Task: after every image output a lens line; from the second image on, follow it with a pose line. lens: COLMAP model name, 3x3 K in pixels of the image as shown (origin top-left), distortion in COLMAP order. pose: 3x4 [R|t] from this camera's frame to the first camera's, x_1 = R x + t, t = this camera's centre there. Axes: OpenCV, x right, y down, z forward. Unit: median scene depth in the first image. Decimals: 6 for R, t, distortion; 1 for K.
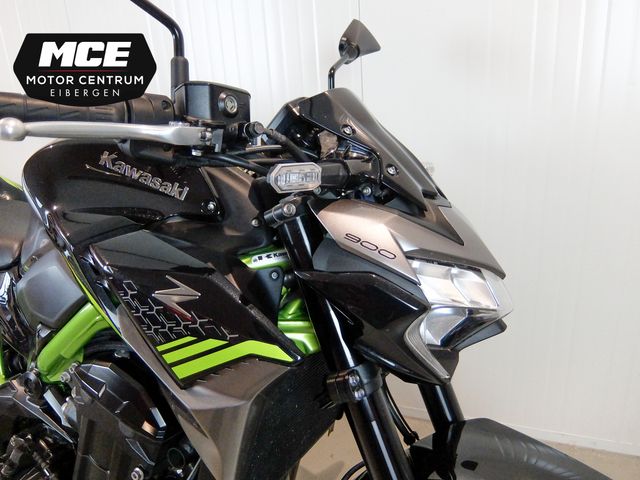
lens RADIAL K [[481.8, 0, 320.0], [0, 481.8, 240.0], [0, 0, 1]] dist [-0.034193, -0.004010]
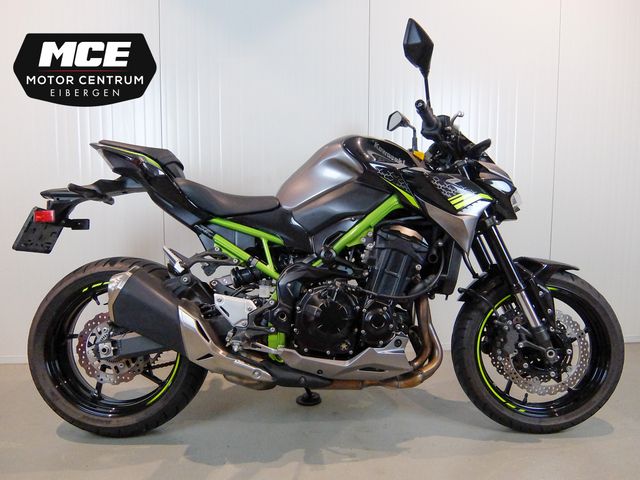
lens RADIAL K [[475.6, 0, 320.0], [0, 475.6, 240.0], [0, 0, 1]] dist [-0.025831, 0.001783]
pose [[0.886987, 0.014191, 0.461577, -2.094131], [0.092177, 0.973973, -0.207075, 0.881985], [-0.452502, 0.226220, 0.862593, -0.936310]]
